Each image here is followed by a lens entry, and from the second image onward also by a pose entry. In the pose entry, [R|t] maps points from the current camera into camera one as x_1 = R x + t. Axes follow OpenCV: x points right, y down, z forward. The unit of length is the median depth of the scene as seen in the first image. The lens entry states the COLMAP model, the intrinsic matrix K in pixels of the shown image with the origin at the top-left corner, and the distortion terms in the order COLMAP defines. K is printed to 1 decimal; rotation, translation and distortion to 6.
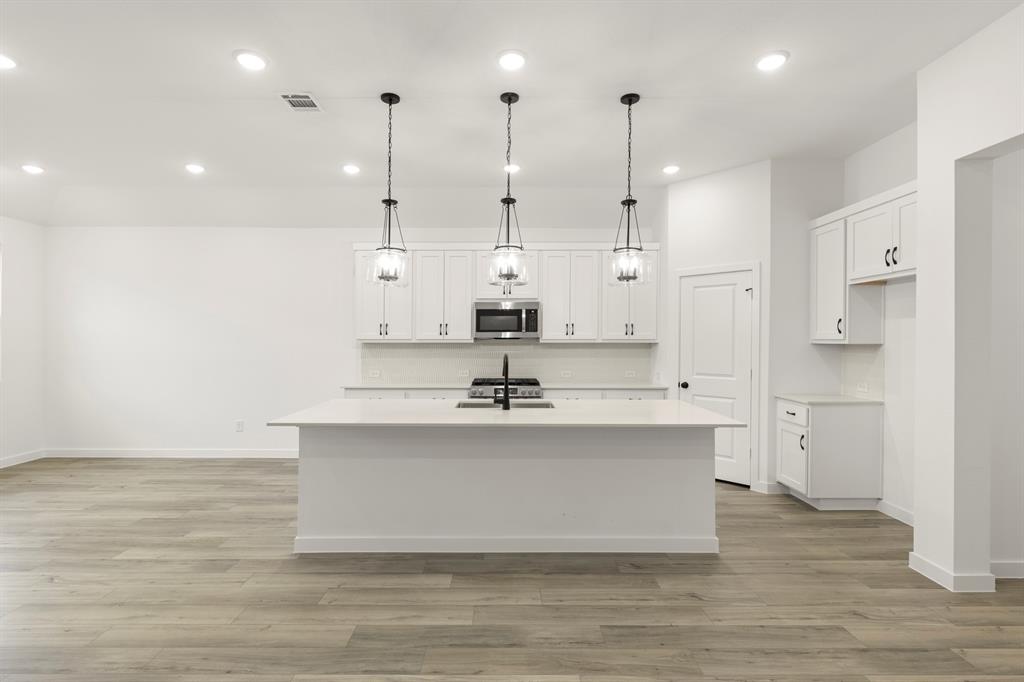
lens RADIAL K [[501.2, 0, 510.8], [0, 501.2, 343.6], [0, 0, 1]] dist [-0.000266, -0.000412]
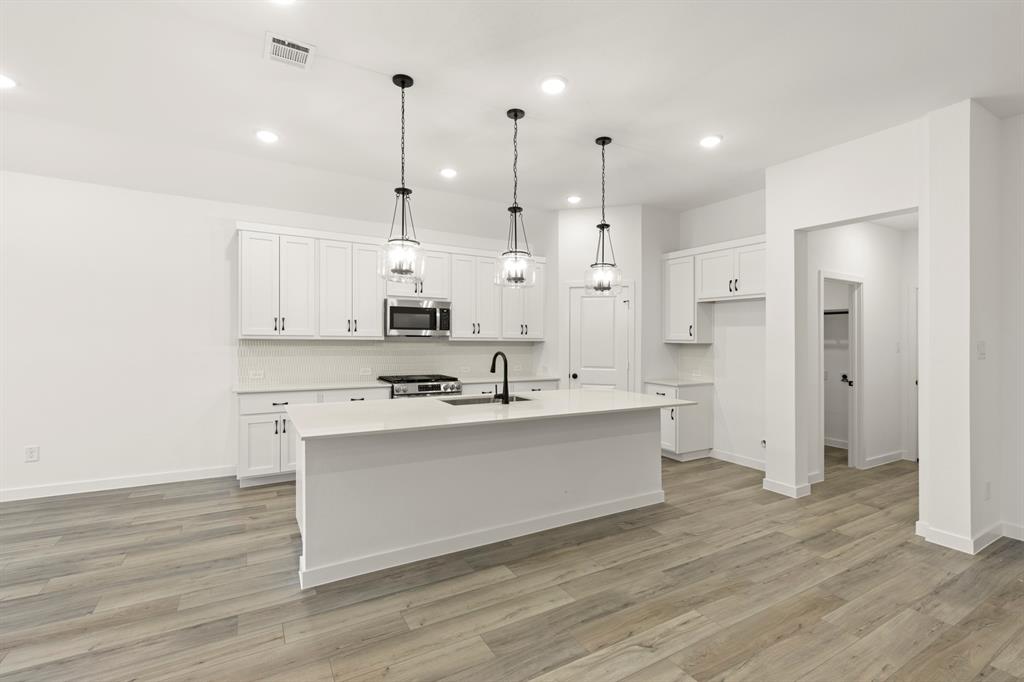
lens RADIAL K [[461.6, 0, 512.0], [0, 461.6, 341.0], [0, 0, 1]] dist [0.000141, 0.000213]
pose [[0.859183, 0.006506, 0.511627, -0.502057], [-0.007124, 0.999974, -0.000753, -0.001343], [-0.511619, -0.002998, 0.859207, 0.147190]]
